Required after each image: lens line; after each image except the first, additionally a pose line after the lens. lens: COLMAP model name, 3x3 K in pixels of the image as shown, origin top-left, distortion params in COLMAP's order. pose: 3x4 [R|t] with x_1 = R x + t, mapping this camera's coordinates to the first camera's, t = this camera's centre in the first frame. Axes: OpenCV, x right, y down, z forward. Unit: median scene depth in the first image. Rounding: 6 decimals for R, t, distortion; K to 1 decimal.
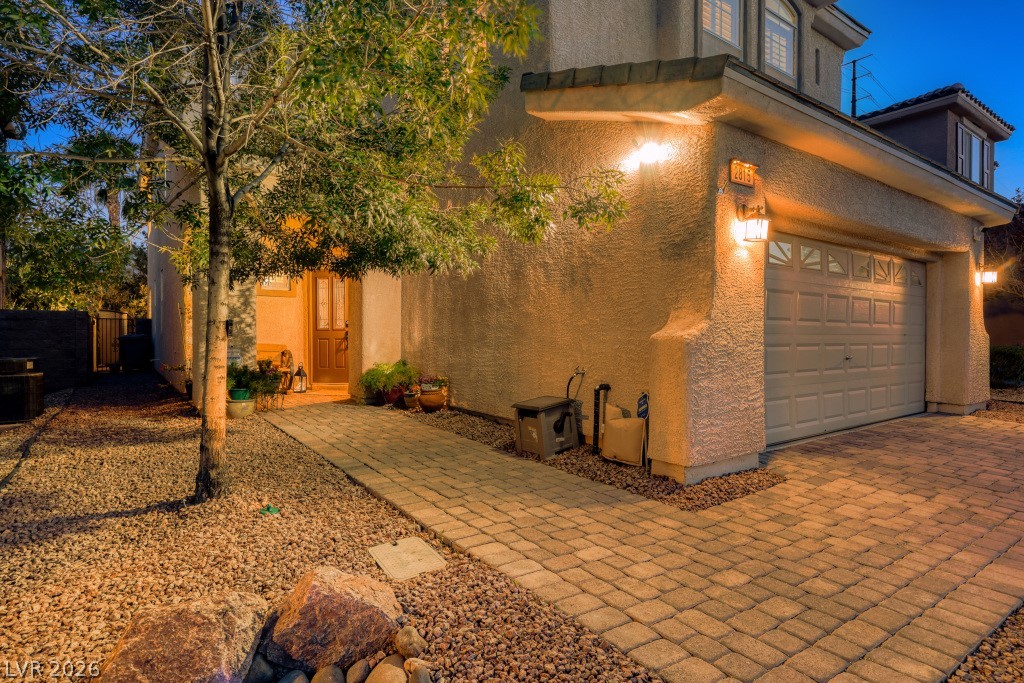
lens RADIAL K [[541.8, 0, 512.0], [0, 541.8, 341.5], [0, 0, 1]] dist [0.000035, 0.000059]
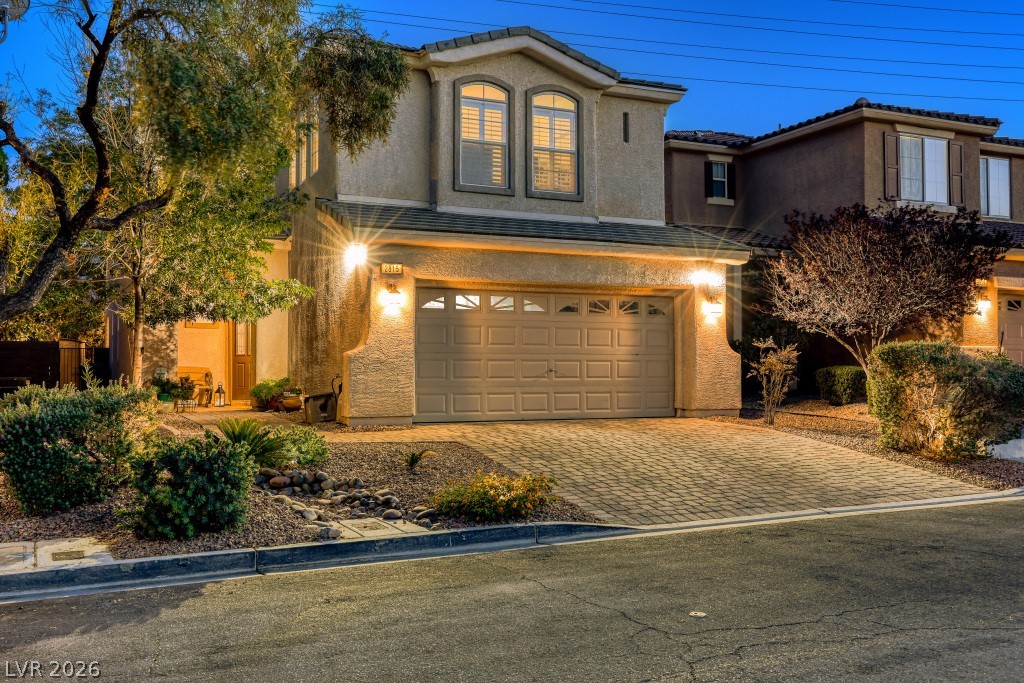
lens RADIAL K [[964.7, 0, 512.0], [0, 964.7, 341.5], [0, 0, 1]] dist [-0.002930, 0.005074]
pose [[0.982300, -0.010017, -0.187048, 0.862210], [0.001623, 0.998987, -0.044977, 0.060073], [0.187309, 0.043877, 0.981321, -1.314755]]
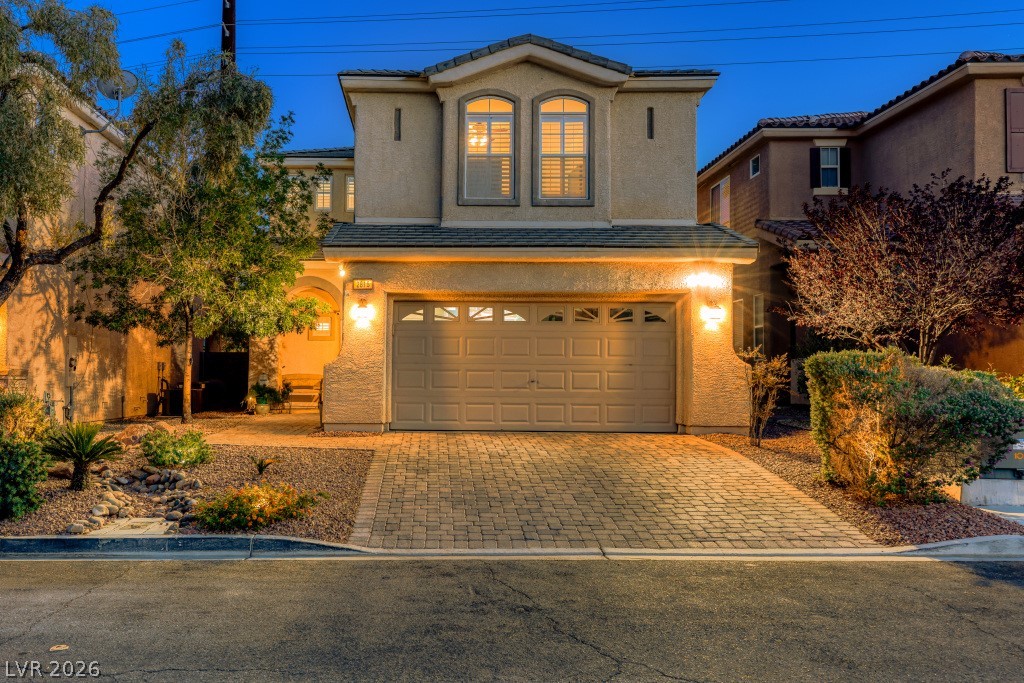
lens RADIAL K [[887.0, 0, 450.9], [0, 887.0, 343.0], [0, 0, 1]] dist [0.008302, -0.013208]
pose [[0.794521, -0.020107, -0.606903, 1.595554], [-0.011787, 0.998753, -0.048521, 0.040423], [0.607122, 0.045705, 0.793293, -0.826033]]
